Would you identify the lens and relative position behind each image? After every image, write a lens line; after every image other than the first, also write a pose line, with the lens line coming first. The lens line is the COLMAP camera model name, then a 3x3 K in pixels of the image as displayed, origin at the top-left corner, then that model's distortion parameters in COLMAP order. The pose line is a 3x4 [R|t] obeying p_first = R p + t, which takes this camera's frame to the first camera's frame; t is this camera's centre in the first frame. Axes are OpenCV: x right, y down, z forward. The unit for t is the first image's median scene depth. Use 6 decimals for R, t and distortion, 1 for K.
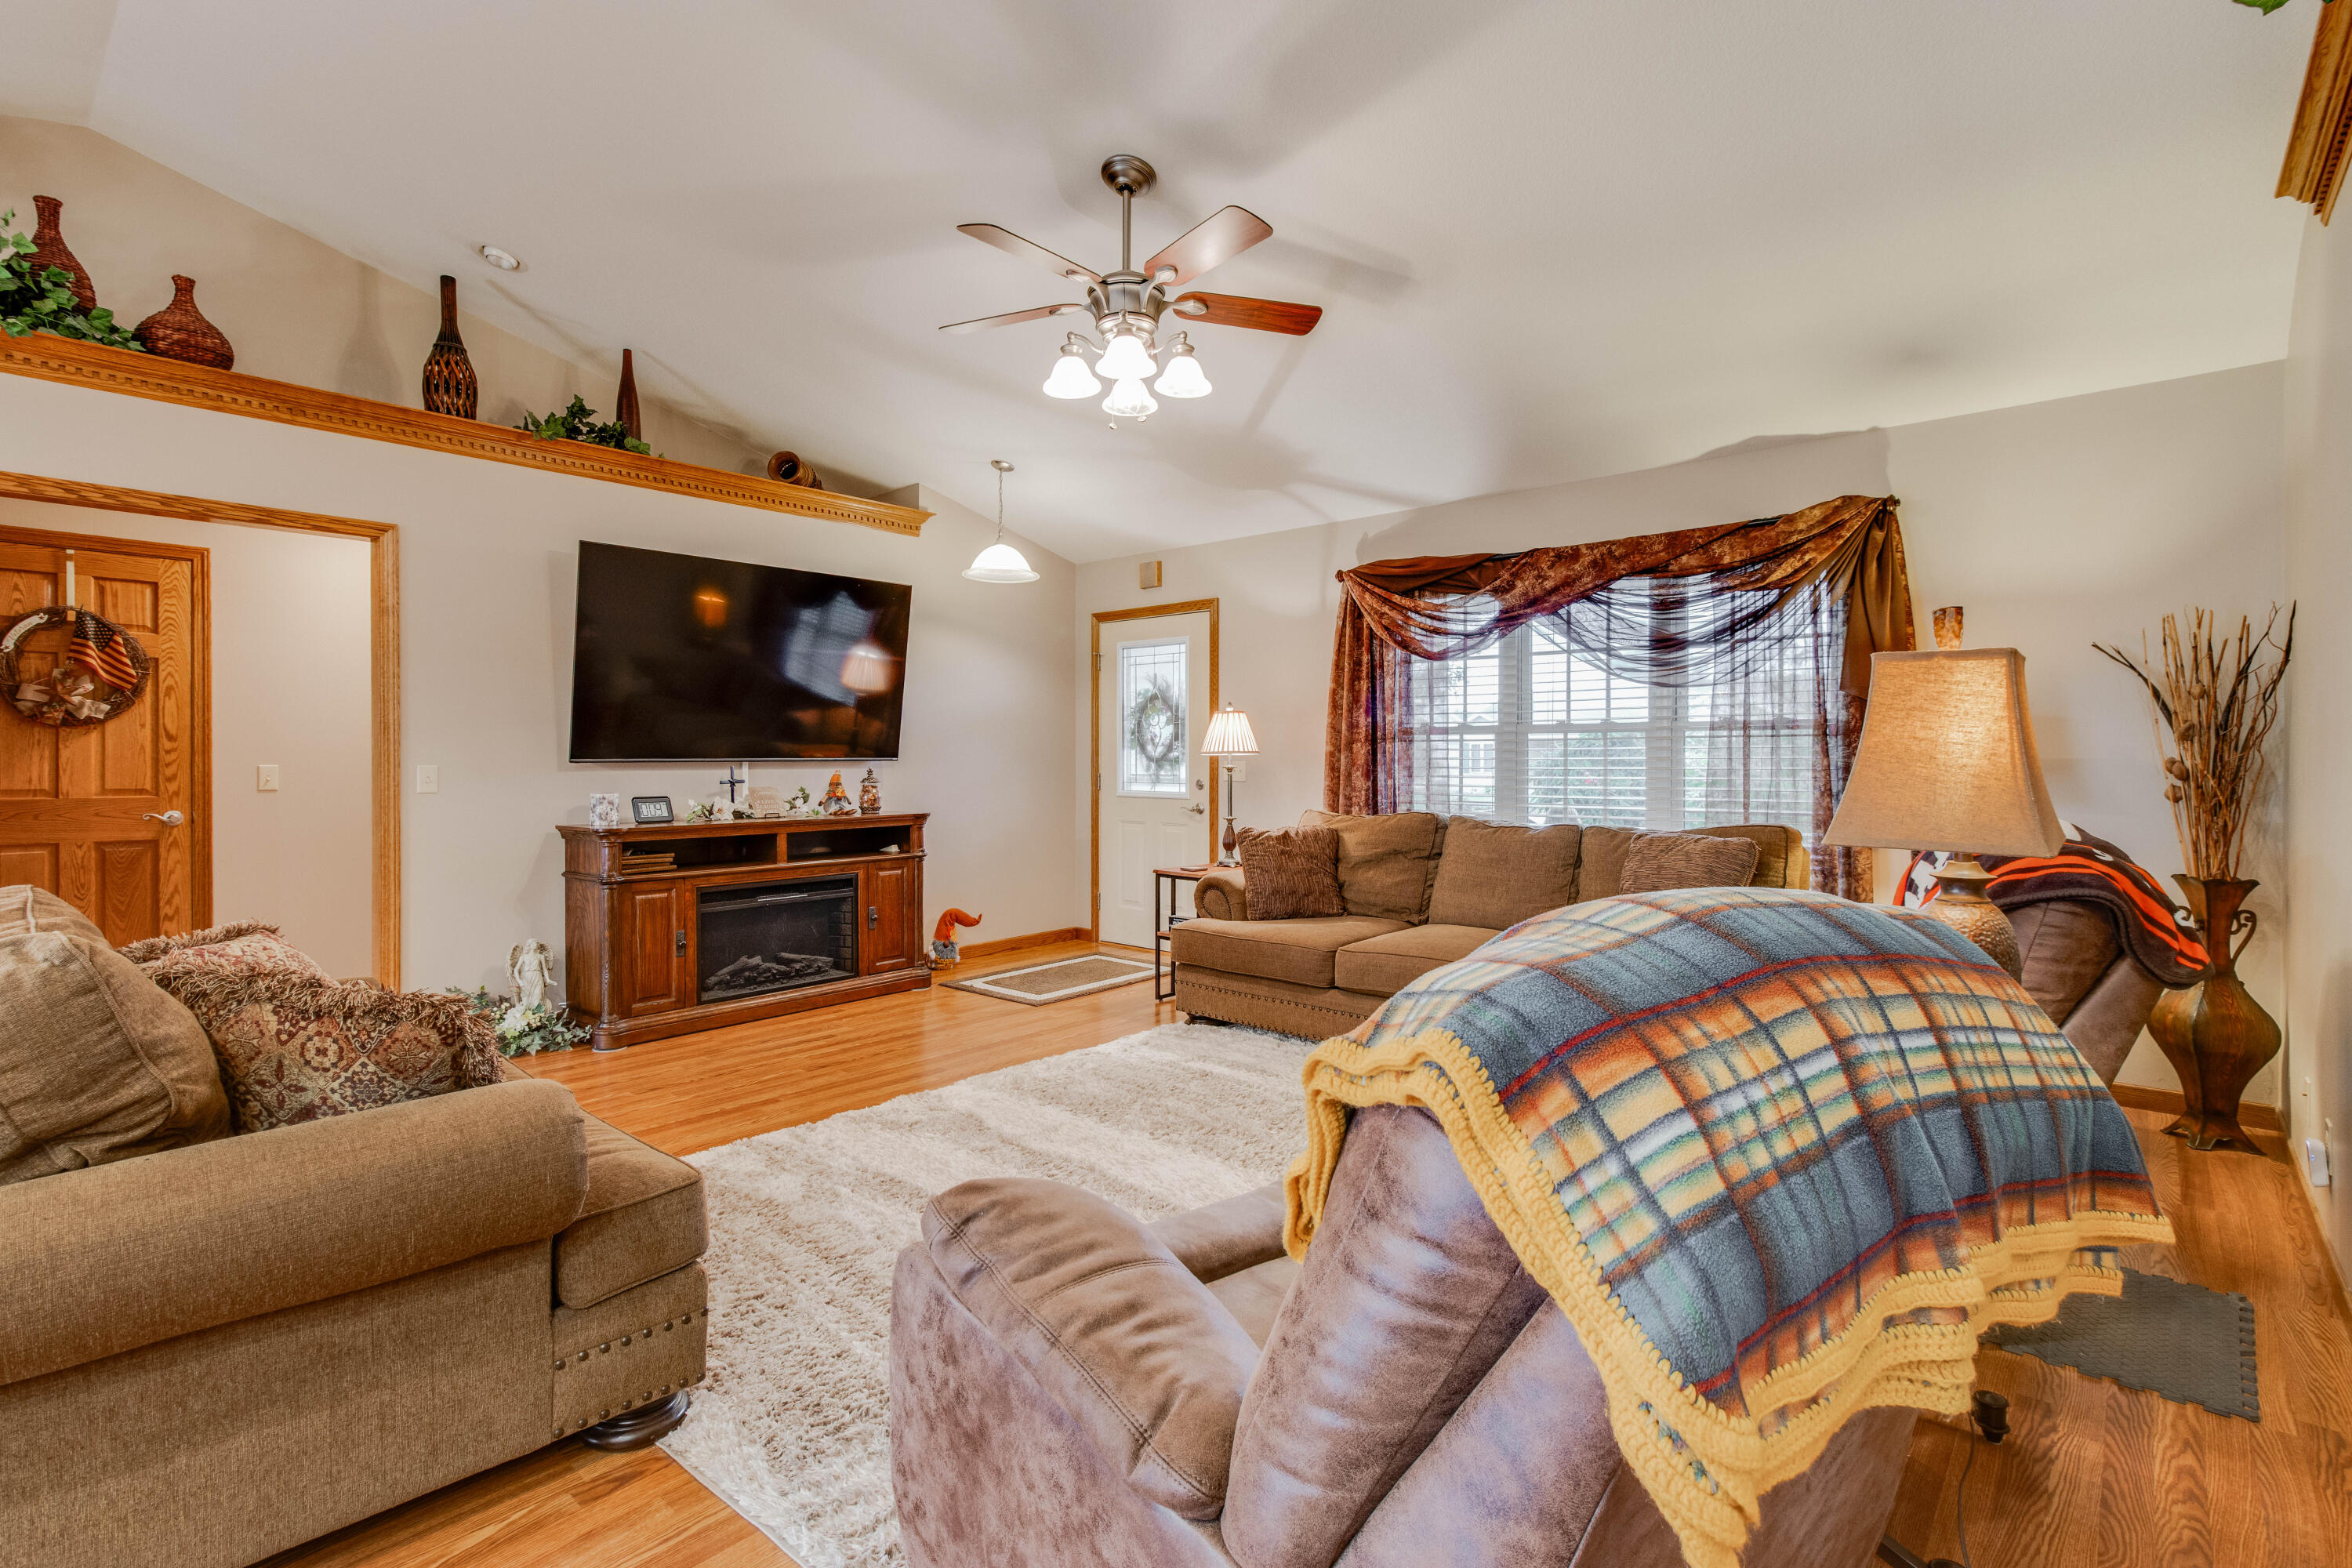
lens RADIAL K [[1098.4, 0, 1182.6], [0, 1098.4, 768.7], [0, 0, 1]] dist [0.000767, -0.000444]
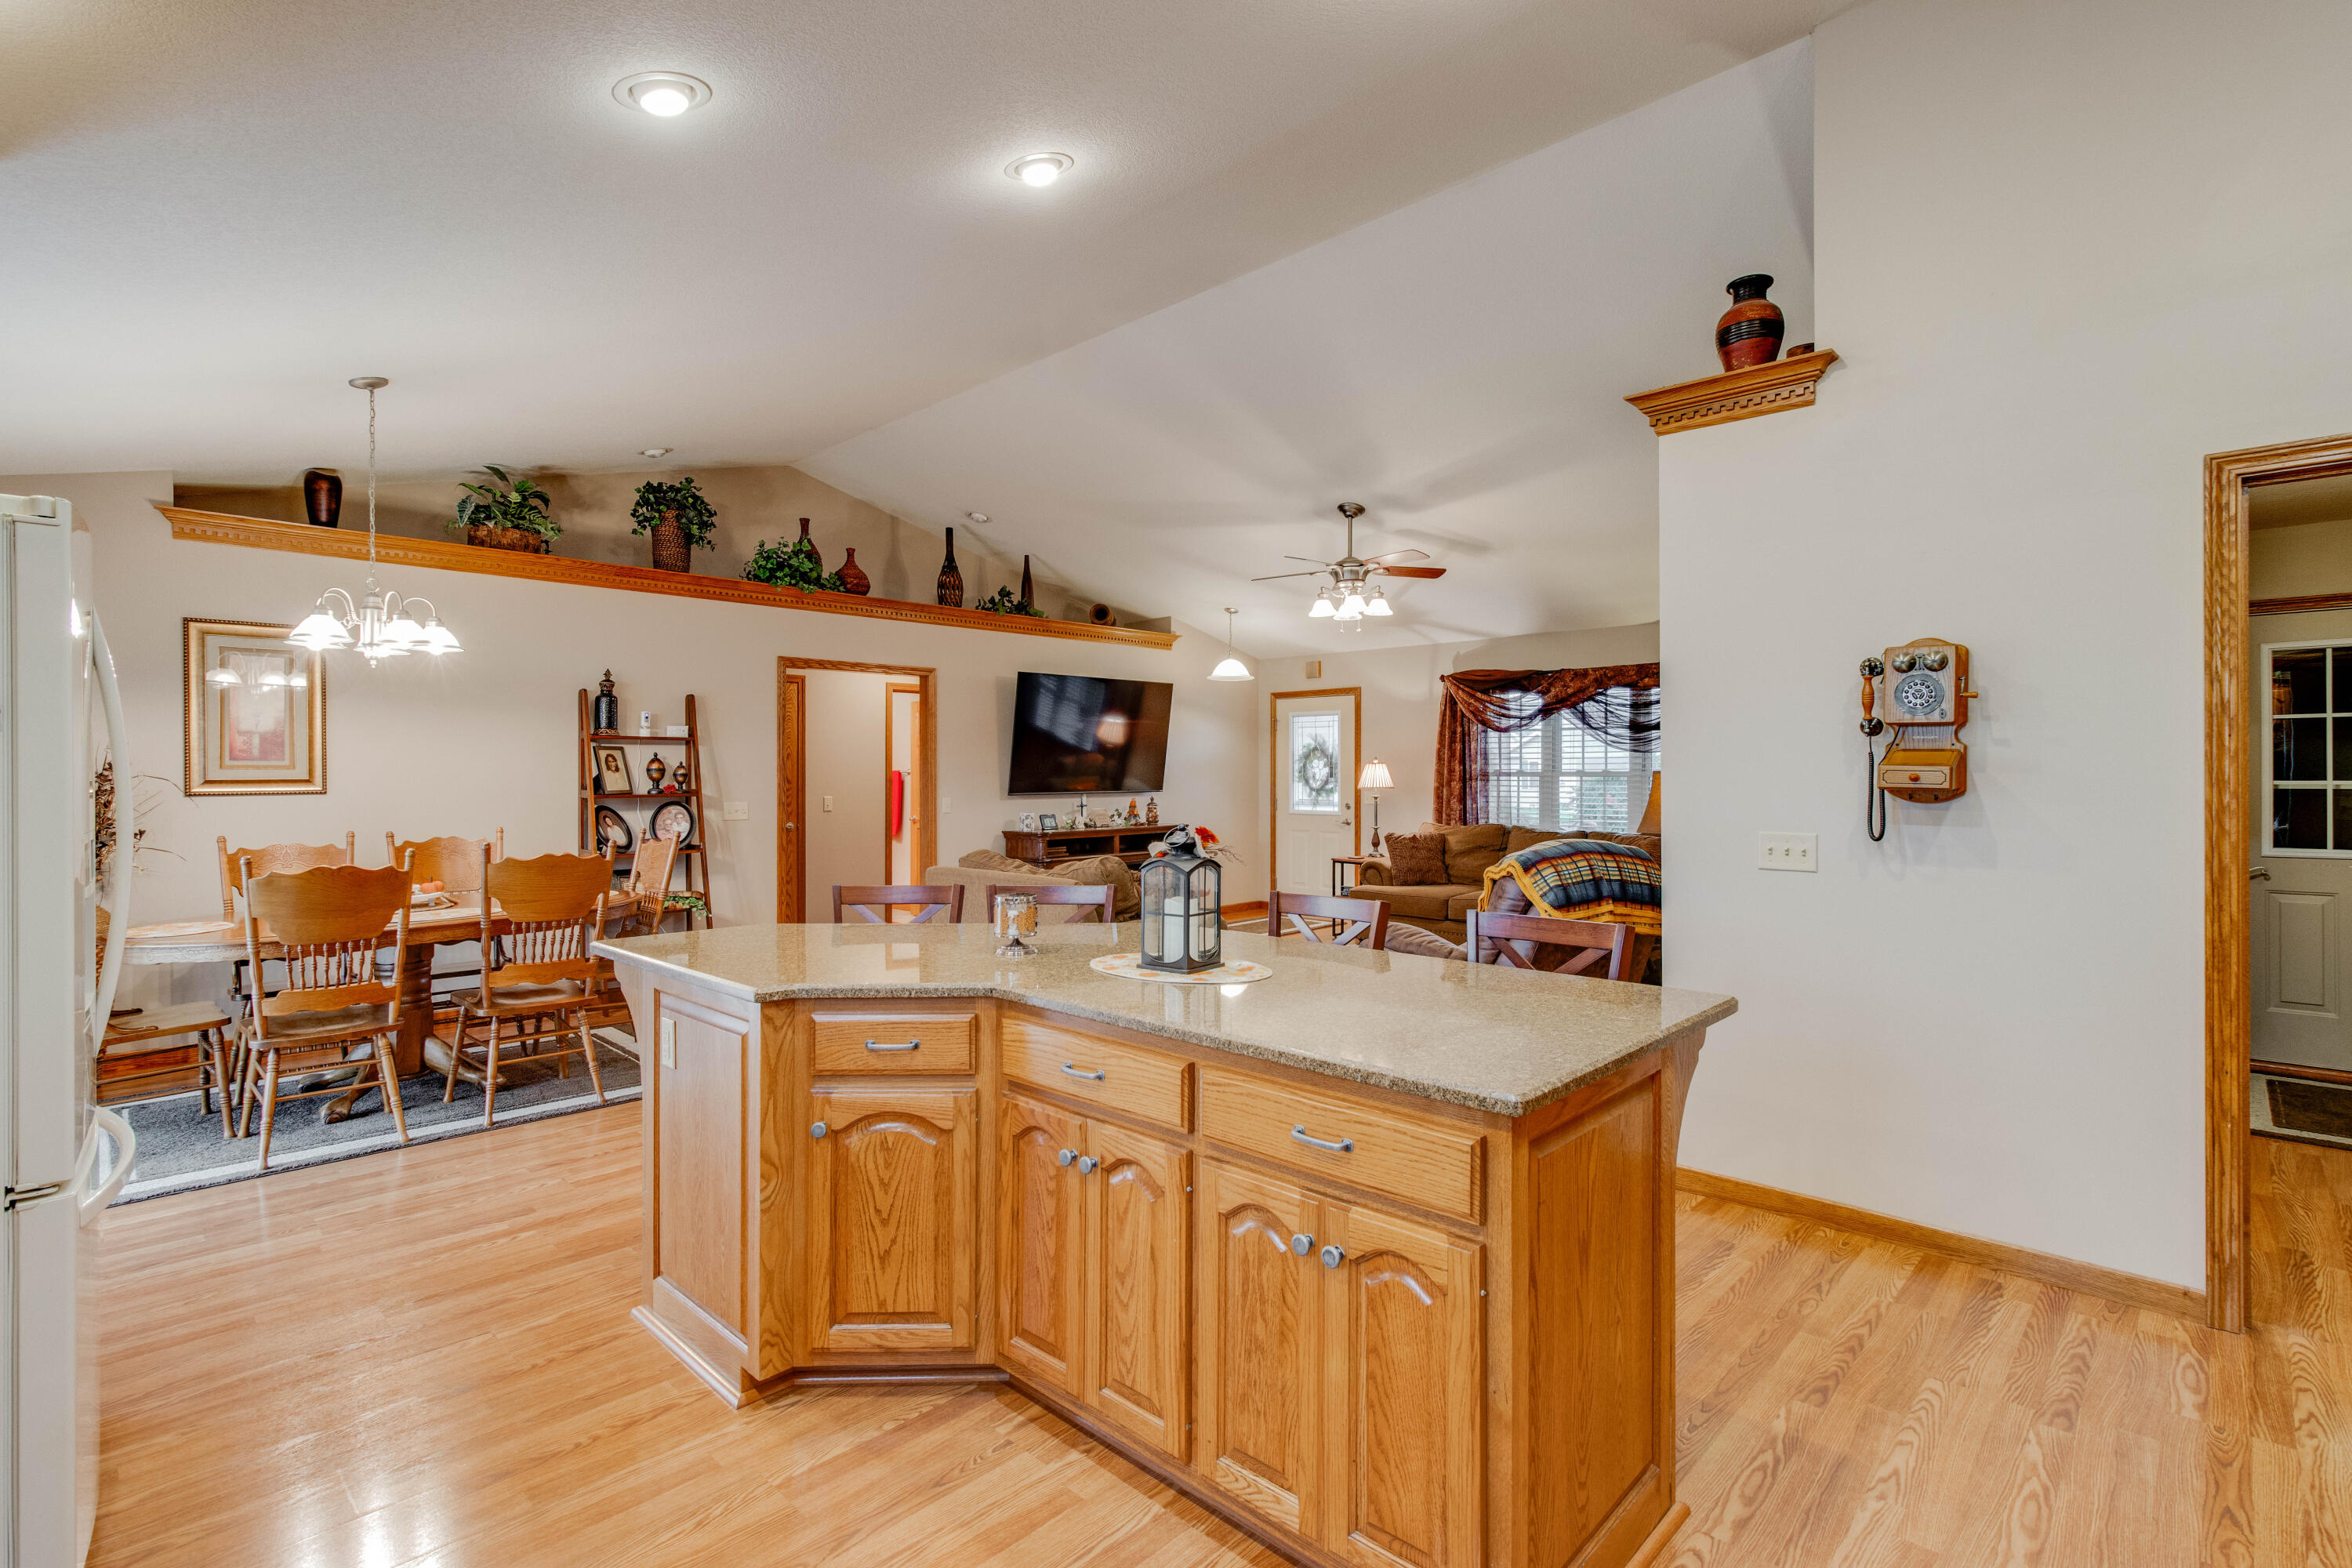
lens RADIAL K [[1098.4, 0, 1177.8], [0, 1098.4, 784.3], [0, 0, 1]] dist [0.000767, -0.000444]
pose [[0.998545, -0.002043, -0.053878, -0.174212], [0.002124, 0.999997, 0.001448, -0.024006], [0.053874, -0.001561, 0.998546, -0.696966]]
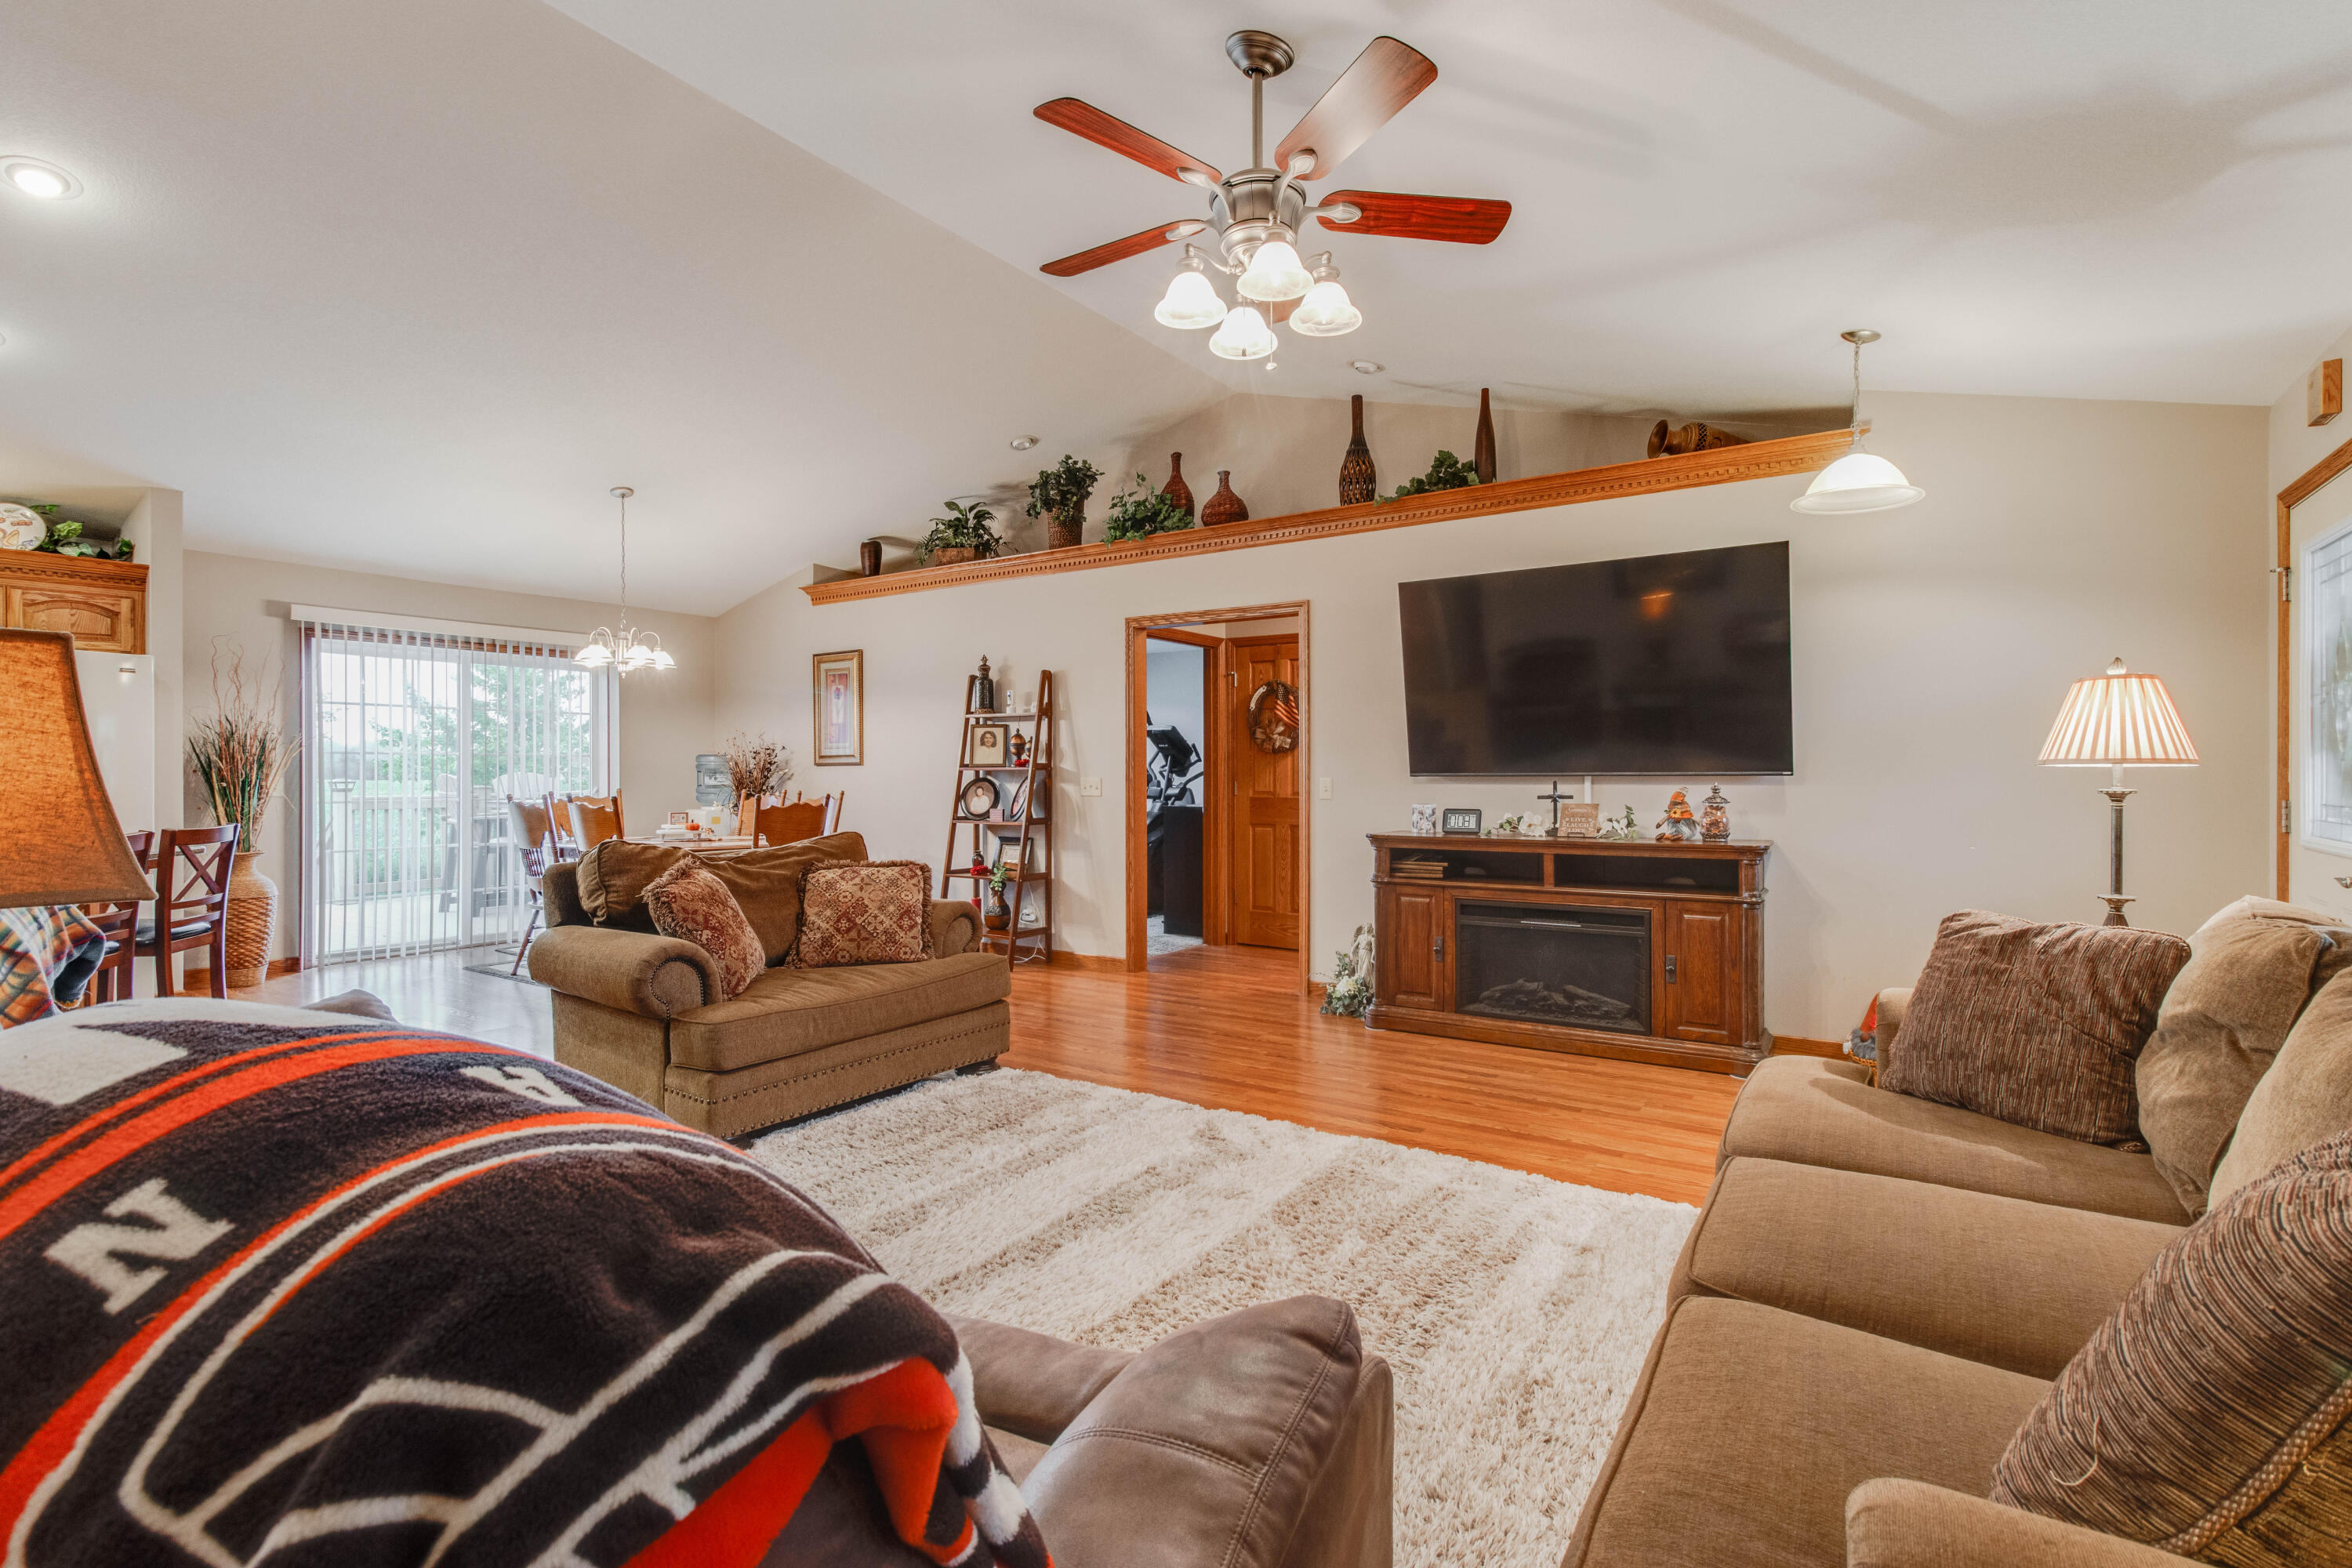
lens RADIAL K [[1098.4, 0, 1187.6], [0, 1098.4, 769.3], [0, 0, 1]] dist [0.000767, -0.000444]
pose [[0.119223, -0.002826, -0.992863, 0.509858], [-0.006010, 0.999976, -0.003568, -0.006980], [0.992849, 0.006392, 0.119203, 0.580579]]
